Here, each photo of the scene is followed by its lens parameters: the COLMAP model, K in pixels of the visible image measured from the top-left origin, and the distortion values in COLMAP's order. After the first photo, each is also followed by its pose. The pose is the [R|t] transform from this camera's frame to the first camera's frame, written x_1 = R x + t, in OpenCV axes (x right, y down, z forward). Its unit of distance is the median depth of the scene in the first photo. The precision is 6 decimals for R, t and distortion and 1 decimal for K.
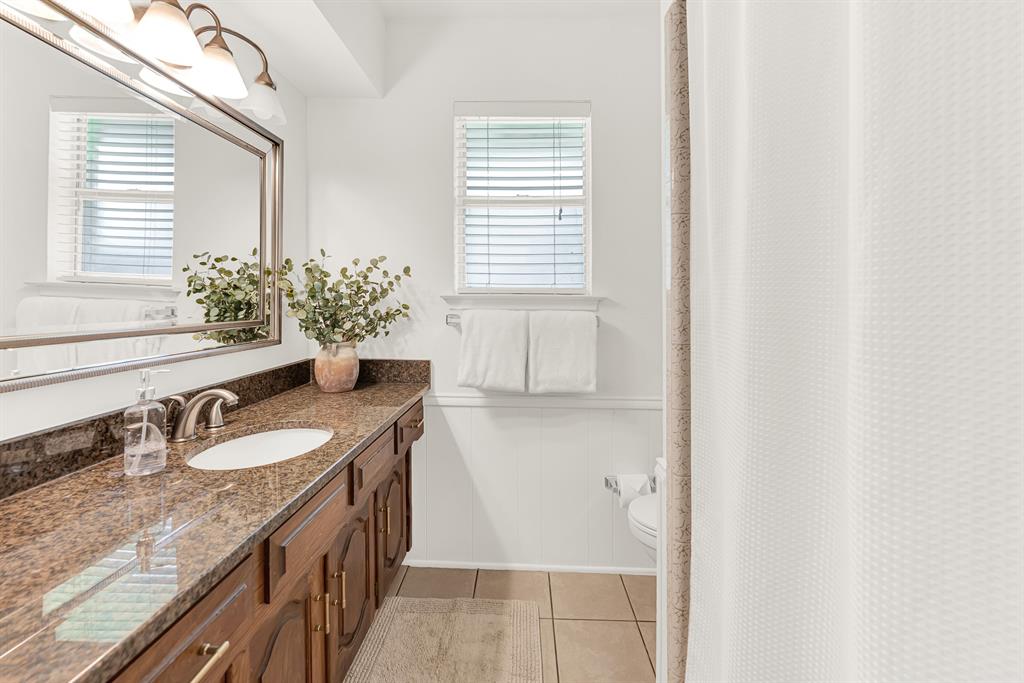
lens RADIAL K [[432.3, 0, 531.1], [0, 432.3, 330.7], [0, 0, 1]] dist [0.011833, 0.000127]
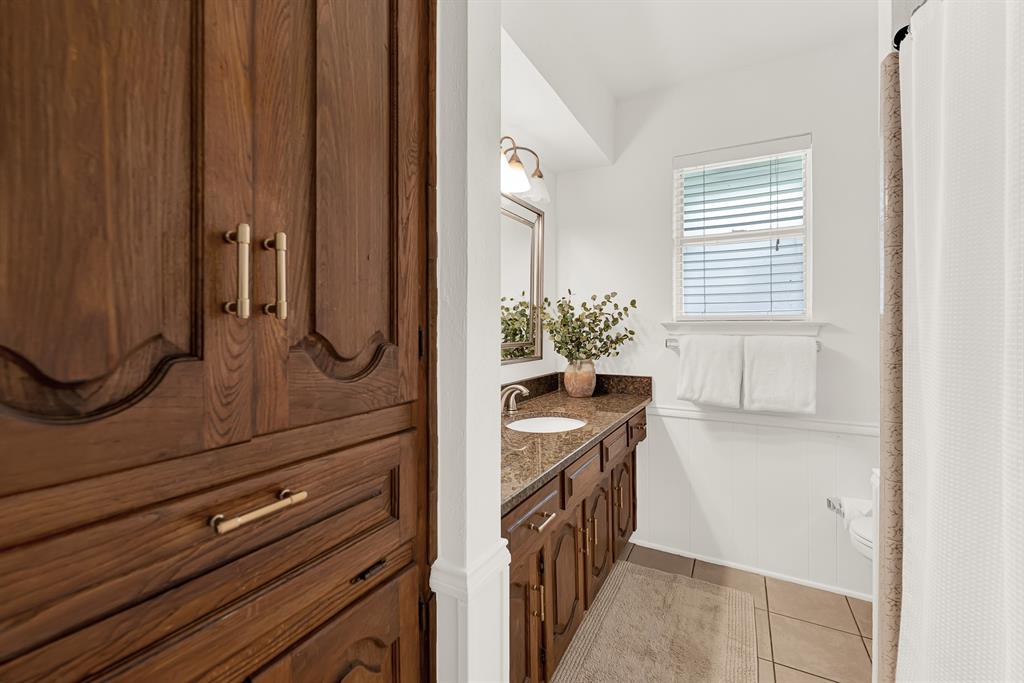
lens RADIAL K [[432.3, 0, 531.1], [0, 432.3, 330.7], [0, 0, 1]] dist [0.011833, 0.000127]
pose [[0.891418, -0.003042, -0.453172, 0.012970], [-0.026403, 0.997930, -0.058635, 0.020759], [0.452413, 0.064234, 0.889492, -0.240018]]
